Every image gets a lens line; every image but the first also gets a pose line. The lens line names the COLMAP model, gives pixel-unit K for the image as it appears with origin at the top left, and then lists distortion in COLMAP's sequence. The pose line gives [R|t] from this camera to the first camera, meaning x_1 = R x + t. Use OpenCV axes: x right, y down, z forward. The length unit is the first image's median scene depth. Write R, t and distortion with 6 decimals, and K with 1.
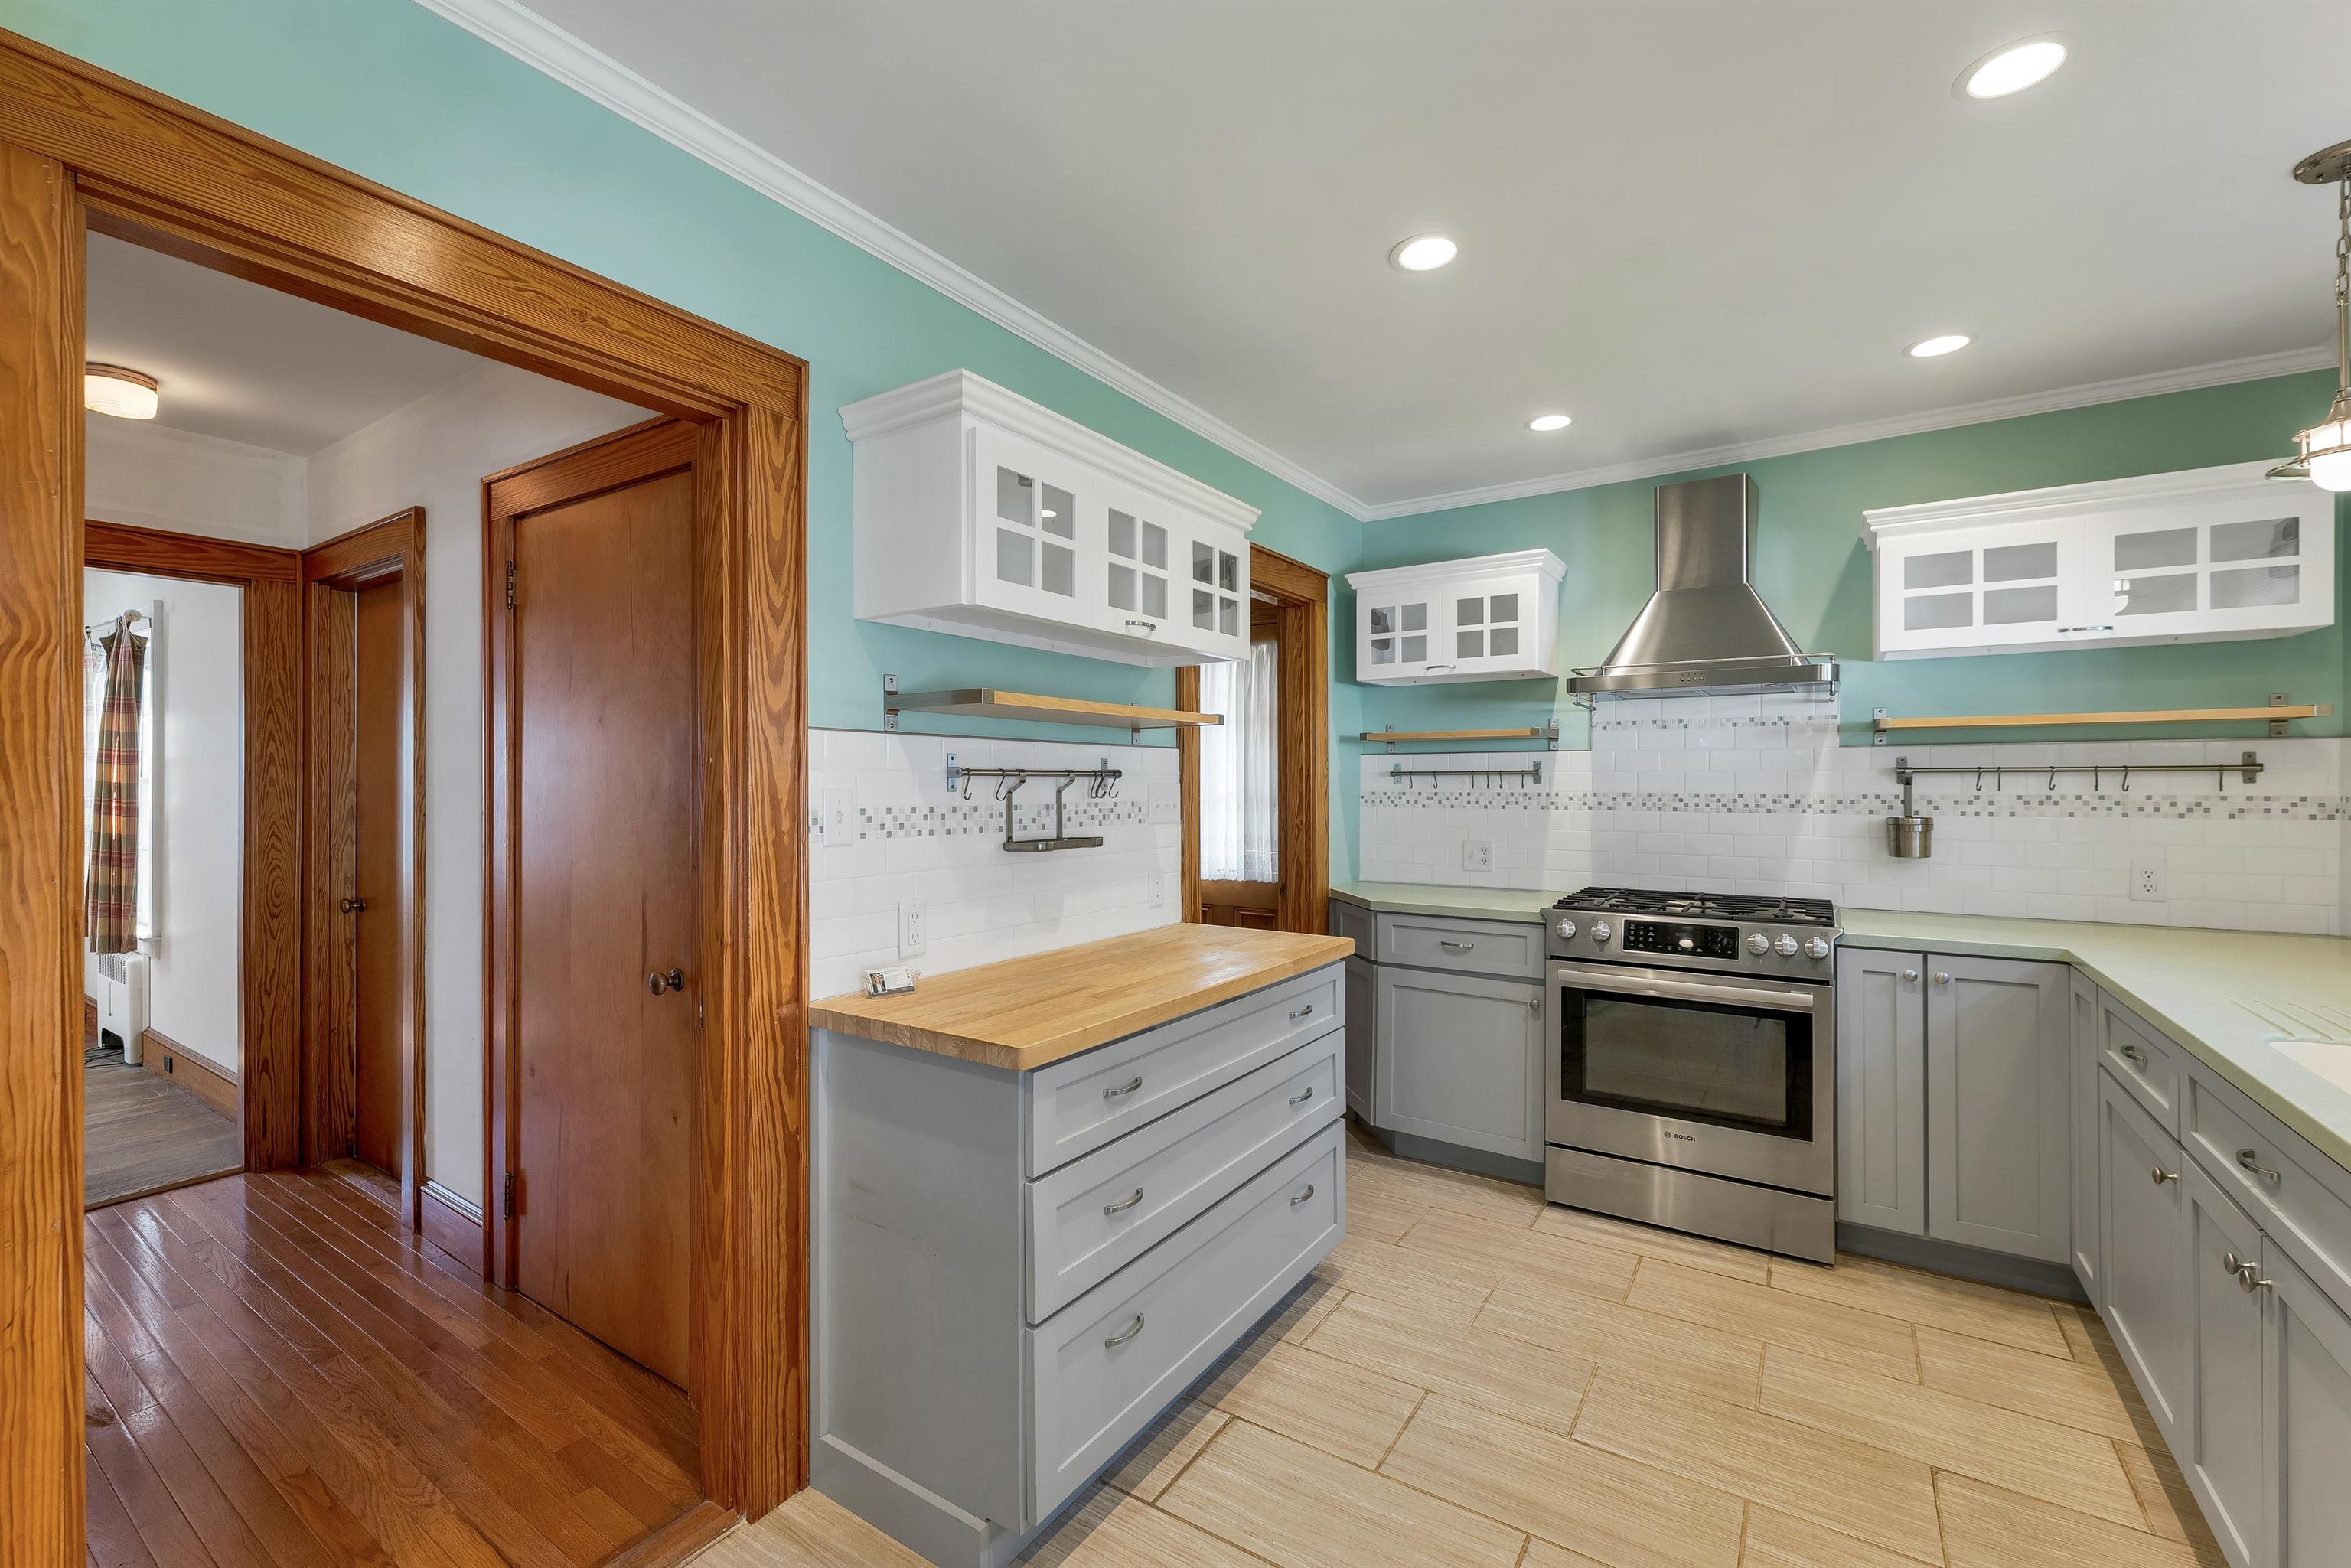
lens RADIAL K [[979.6, 0, 1175.7], [0, 979.6, 783.0], [0, 0, 1]] dist [0.000034, 0.000071]
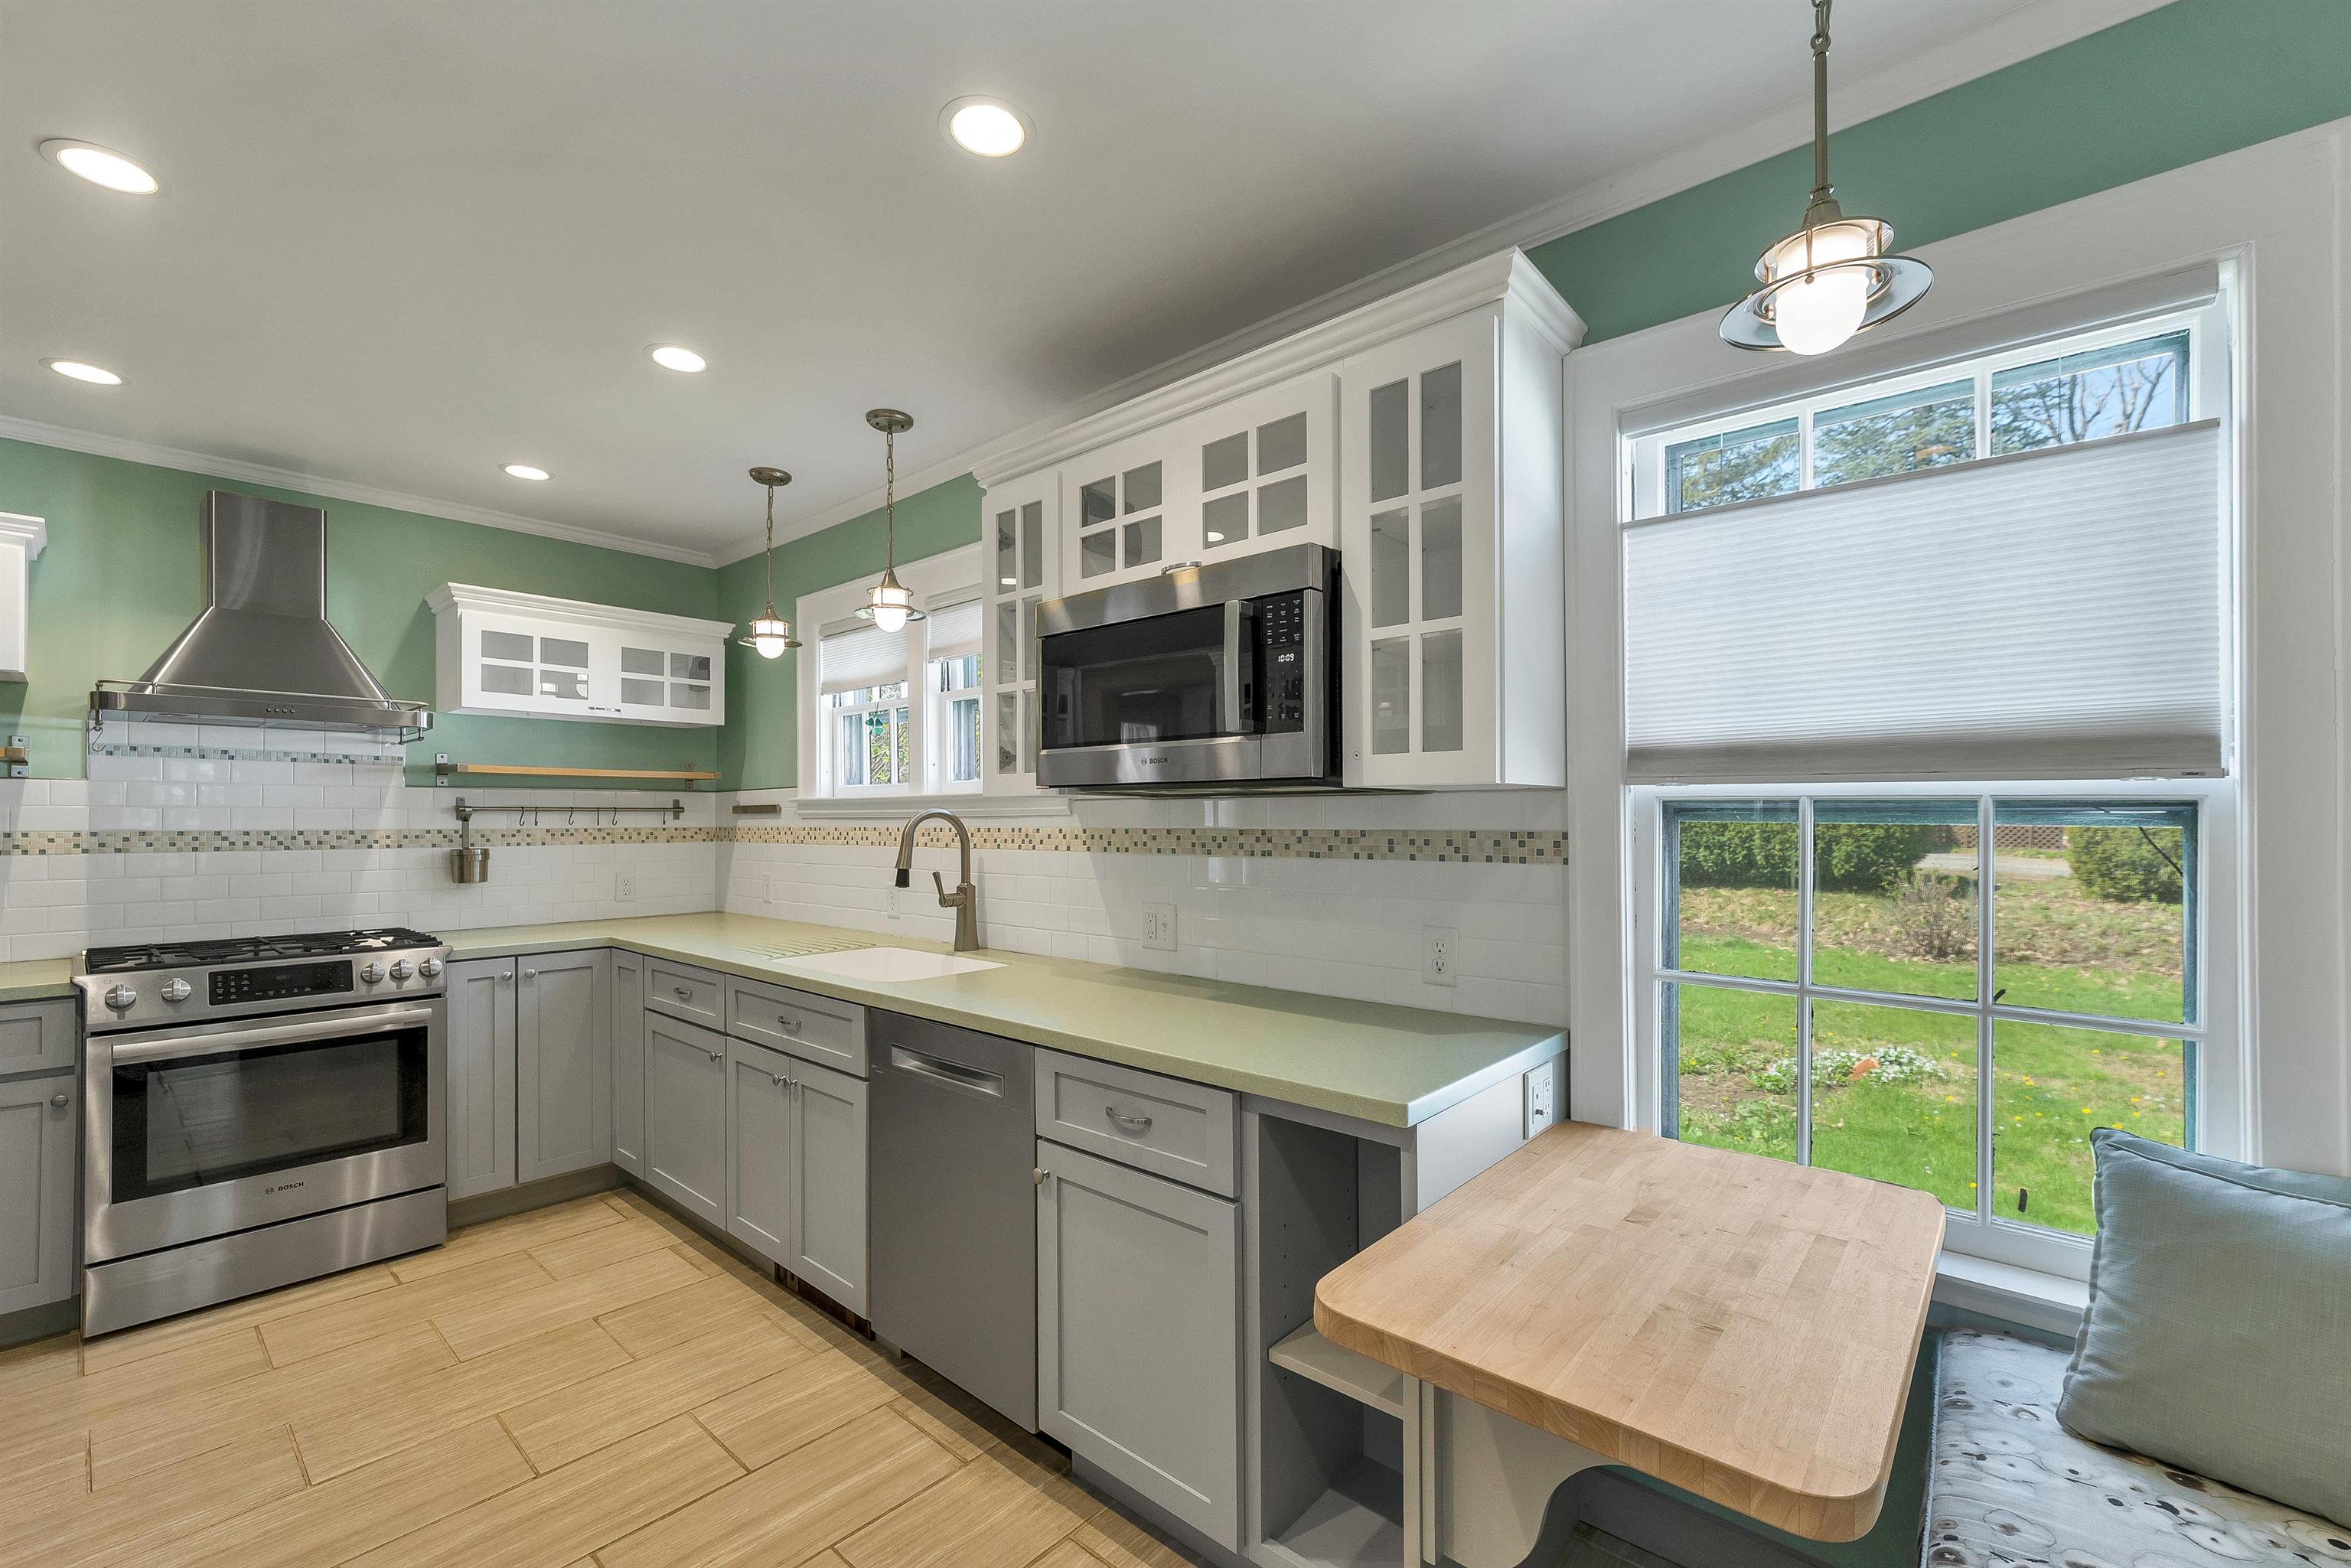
lens RADIAL K [[969.5, 0, 1173.1], [0, 969.5, 807.5], [0, 0, 1]] dist [-0.002202, 0.000317]
pose [[0.133836, 0.012981, 0.990918, -0.309753], [0.002284, 0.999908, -0.013407, 0.003438], [-0.991001, 0.004058, 0.133794, 0.009536]]
